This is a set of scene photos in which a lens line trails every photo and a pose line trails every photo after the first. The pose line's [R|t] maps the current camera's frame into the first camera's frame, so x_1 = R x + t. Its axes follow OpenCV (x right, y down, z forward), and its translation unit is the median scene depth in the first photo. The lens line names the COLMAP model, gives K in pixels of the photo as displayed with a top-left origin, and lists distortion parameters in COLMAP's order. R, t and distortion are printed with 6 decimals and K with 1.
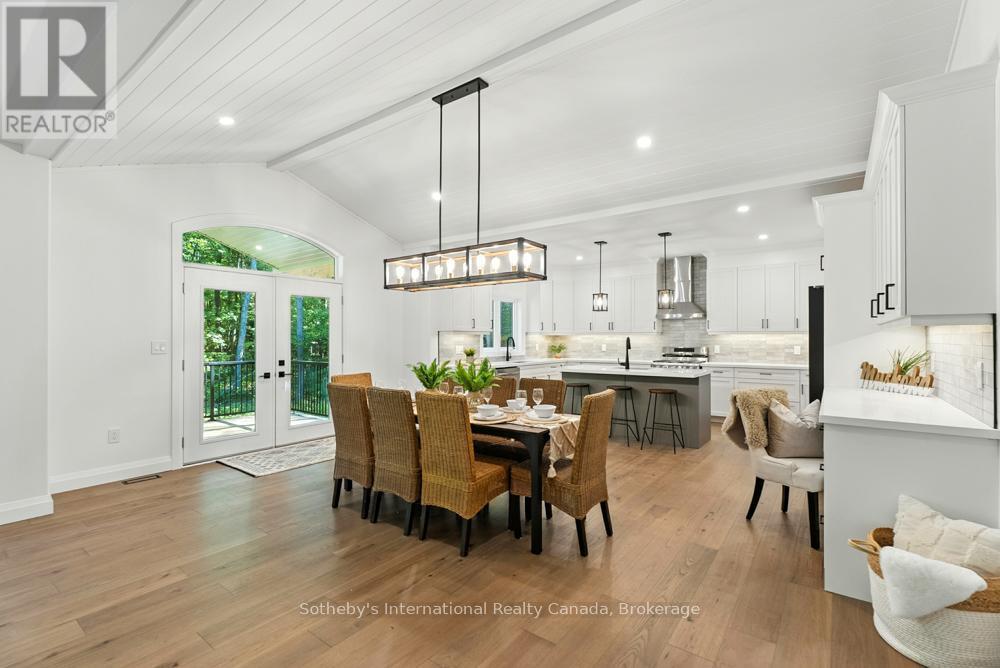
lens RADIAL K [[425.4, 0, 509.6], [0, 425.4, 337.1], [0, 0, 1]] dist [-0.001930, -0.000012]
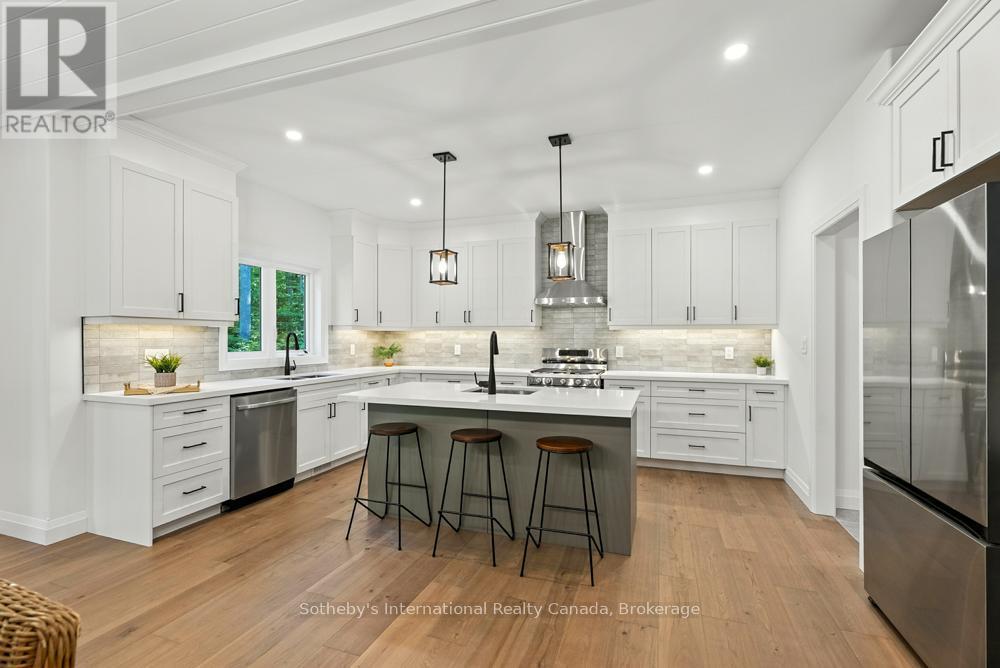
lens RADIAL K [[442.8, 0, 500.2], [0, 442.8, 335.8], [0, 0, 1]] dist [0.000656, 0.000192]
pose [[0.958164, 0.002913, 0.286206, 0.103013], [-0.002381, 0.999995, -0.002206, 0.005054], [-0.286211, 0.001432, 0.958166, 0.375333]]
